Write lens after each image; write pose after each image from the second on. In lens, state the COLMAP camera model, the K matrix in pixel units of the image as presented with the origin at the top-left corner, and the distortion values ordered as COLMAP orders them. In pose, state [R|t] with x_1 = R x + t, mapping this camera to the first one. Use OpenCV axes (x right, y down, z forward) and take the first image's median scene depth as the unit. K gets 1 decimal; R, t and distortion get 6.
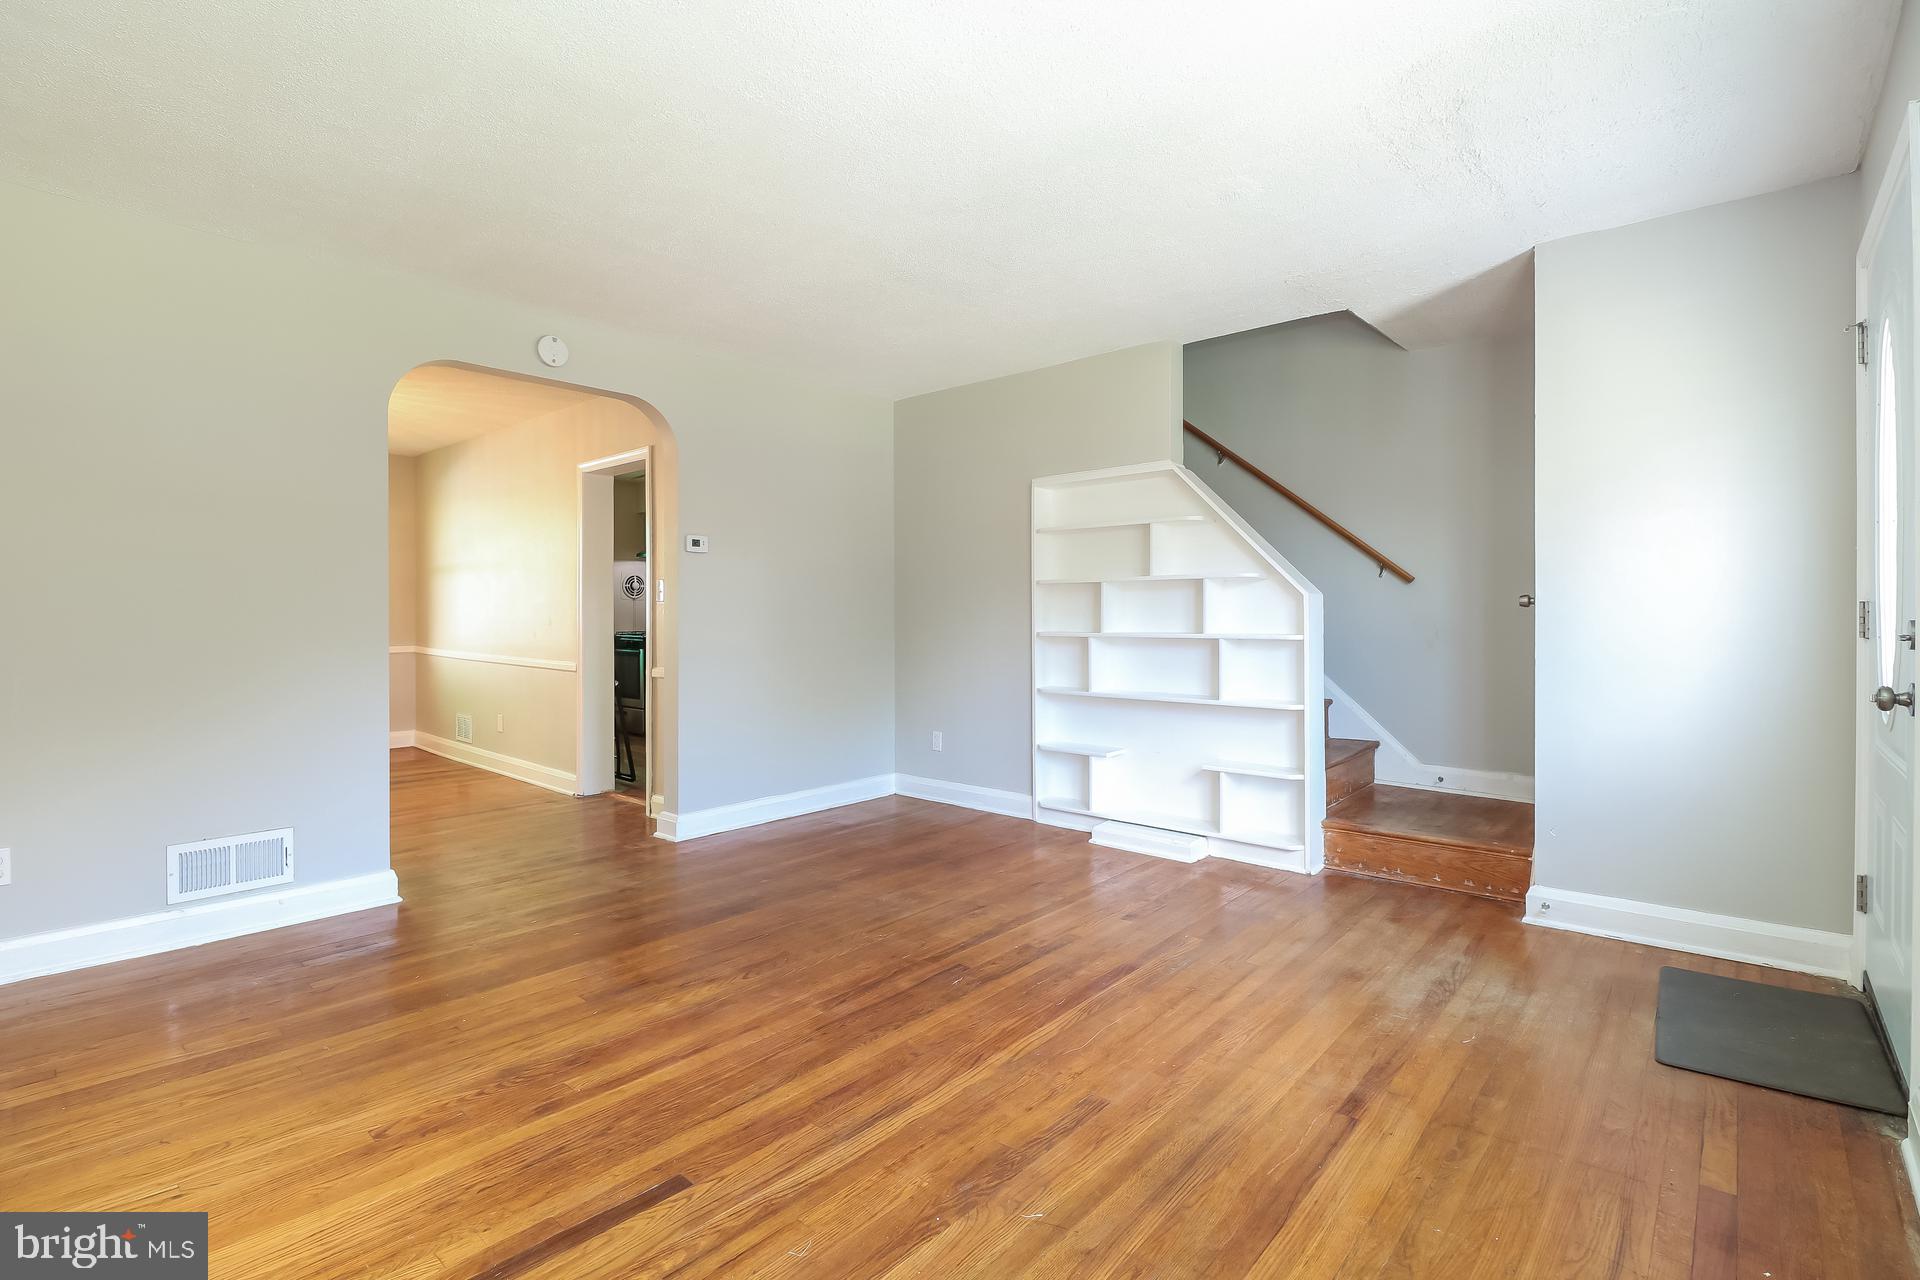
lens RADIAL K [[894.4, 0, 963.0], [0, 894.4, 621.8], [0, 0, 1]] dist [-0.004997, -0.000918]
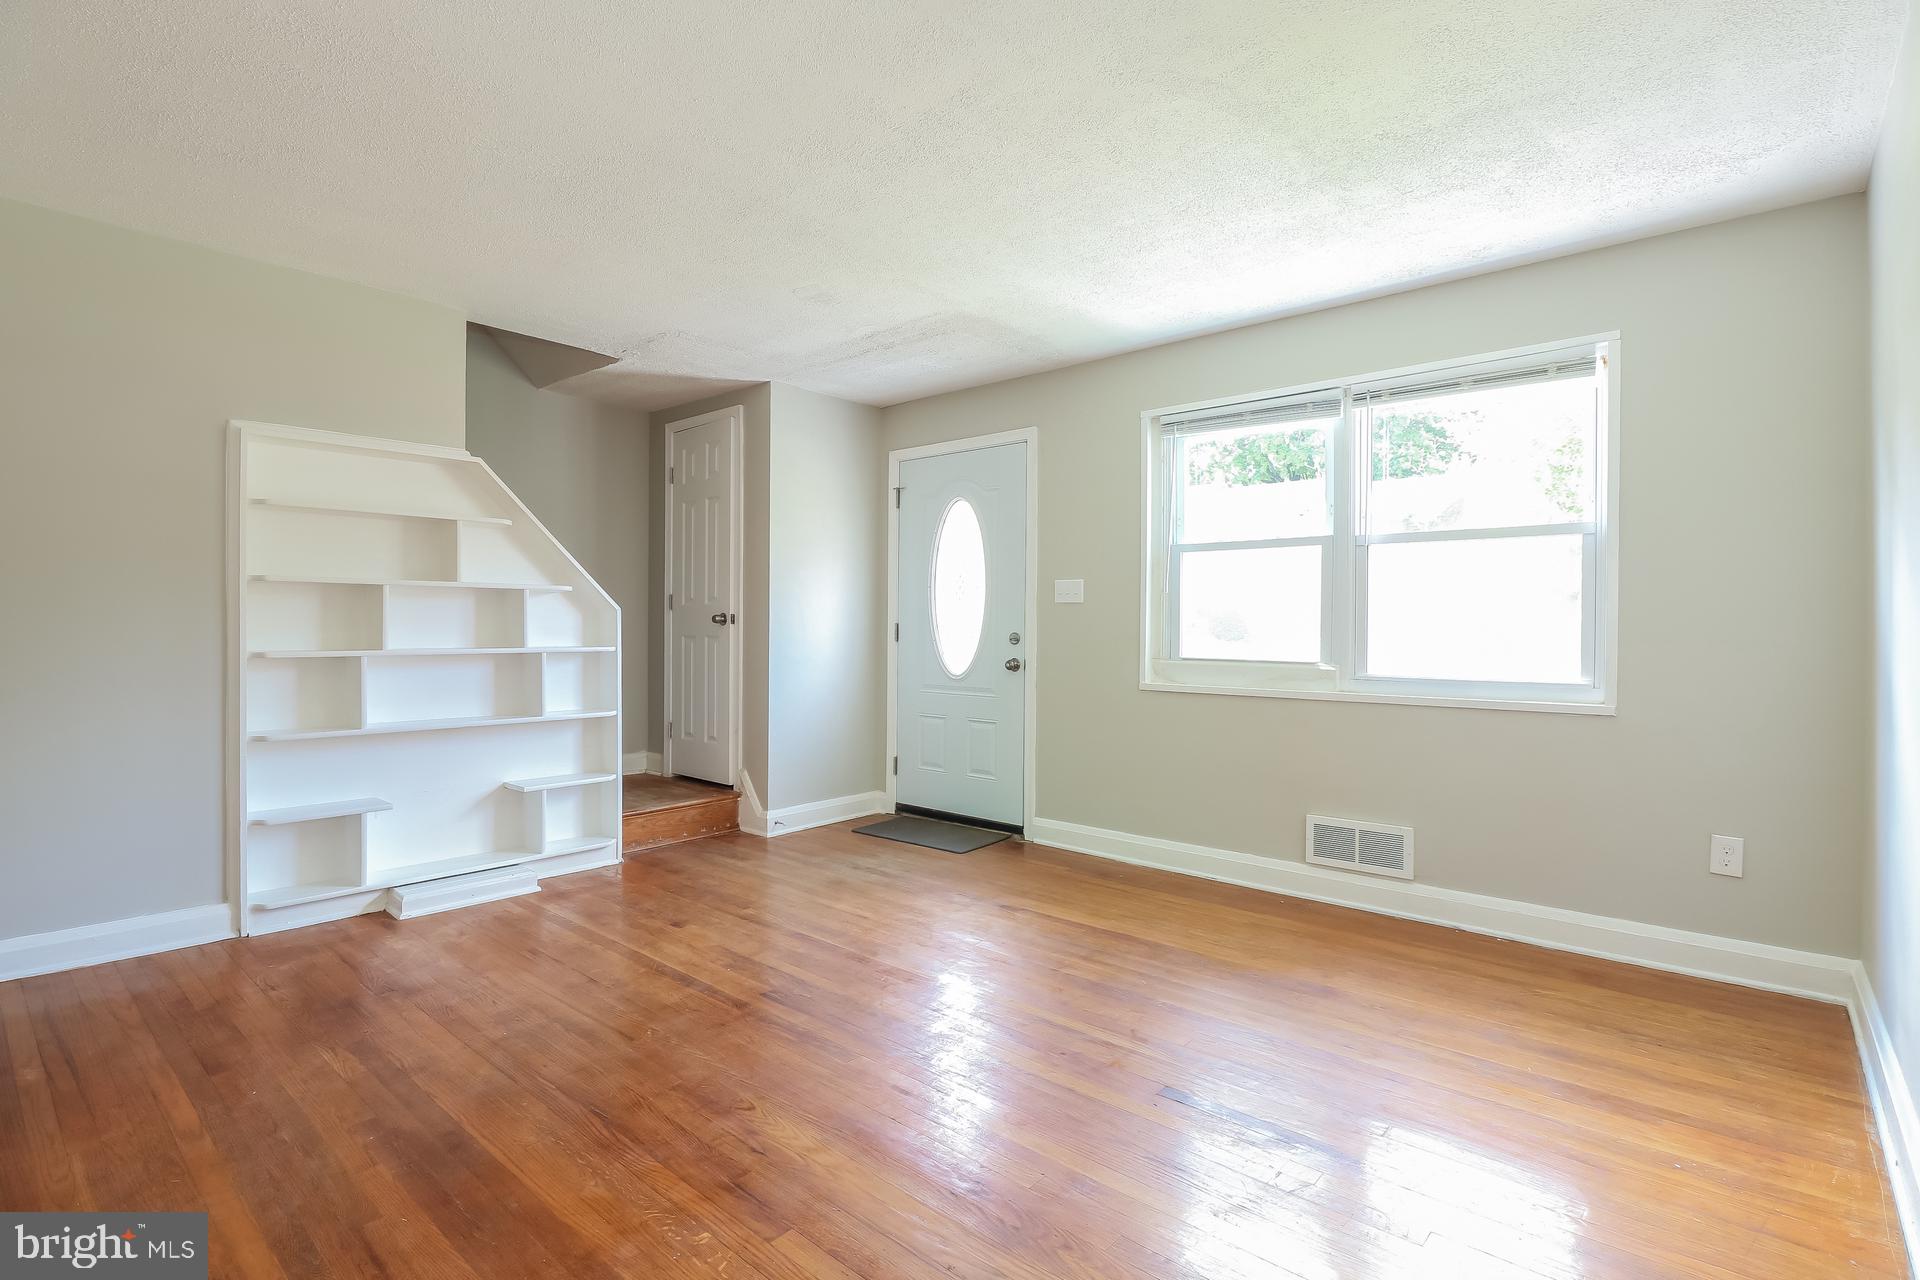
lens RADIAL K [[894.4, 0, 938.7], [0, 894.4, 638.6], [0, 0, 1]] dist [-0.004997, -0.000918]
pose [[0.009984, -0.011888, 0.999879, -0.691401], [-0.003812, 0.999922, 0.011926, -0.010277], [-0.999943, -0.003930, 0.009938, 0.572188]]
